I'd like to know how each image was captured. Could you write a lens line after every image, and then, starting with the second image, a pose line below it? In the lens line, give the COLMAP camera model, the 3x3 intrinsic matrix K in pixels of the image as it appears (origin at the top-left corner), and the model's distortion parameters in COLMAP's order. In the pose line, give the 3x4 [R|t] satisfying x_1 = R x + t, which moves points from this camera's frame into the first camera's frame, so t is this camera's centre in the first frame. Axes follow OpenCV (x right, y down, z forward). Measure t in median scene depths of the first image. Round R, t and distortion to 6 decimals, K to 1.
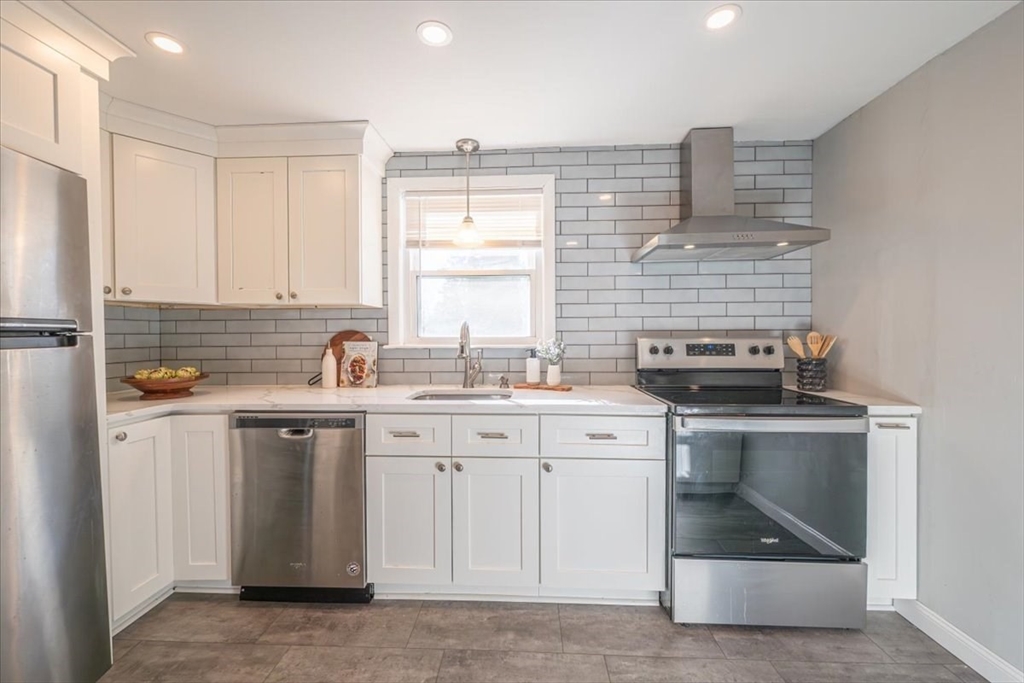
lens RADIAL K [[421.5, 0, 505.4], [0, 421.5, 343.0], [0, 0, 1]] dist [0.000238, 0.000002]
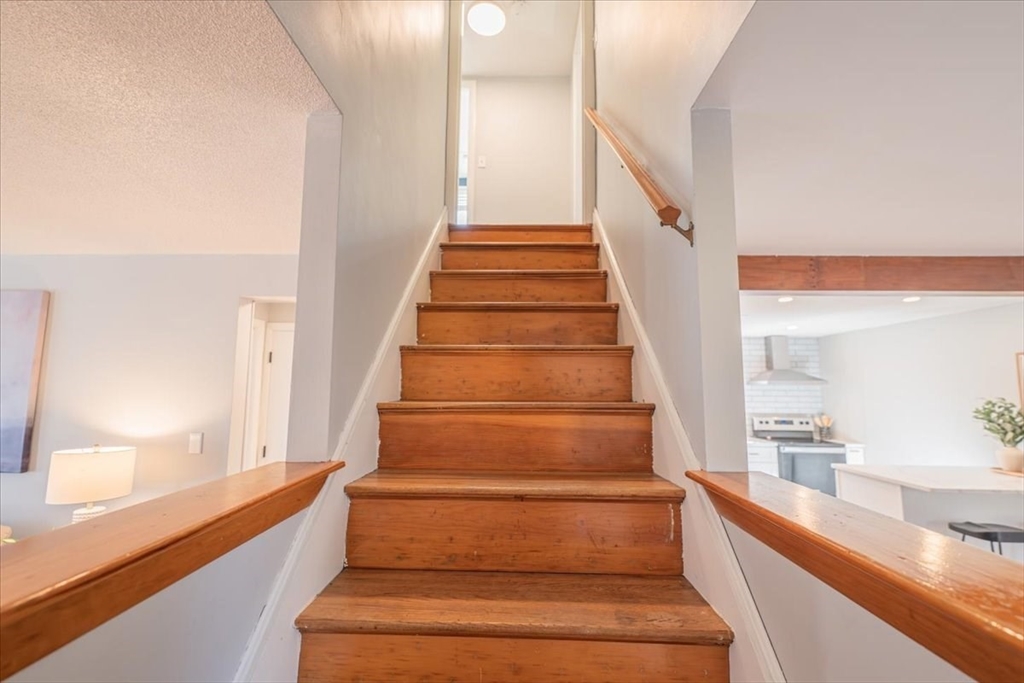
lens RADIAL K [[435.6, 0, 512.0], [0, 435.6, 341.5], [0, 0, 1]] dist [-0.000602, -0.000023]
pose [[0.999697, 0.016971, 0.017834, -1.113582], [-0.014528, 0.991521, -0.129131, -0.097316], [-0.019874, 0.128833, 0.991467, -1.499584]]
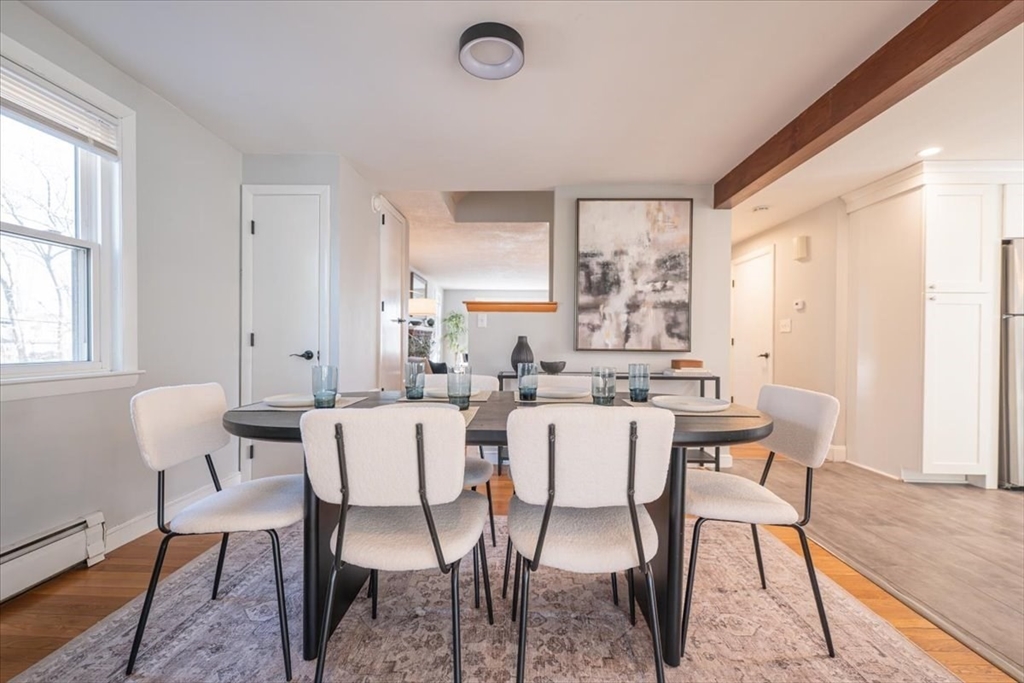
lens RADIAL K [[424.2, 0, 507.1], [0, 424.2, 344.8], [0, 0, 1]] dist [0.000154, -0.000122]
pose [[0.011600, 0.010550, -0.999877, 0.619810], [-0.029472, 0.999514, 0.010204, 0.113758], [0.999498, 0.029350, 0.011905, -1.210601]]
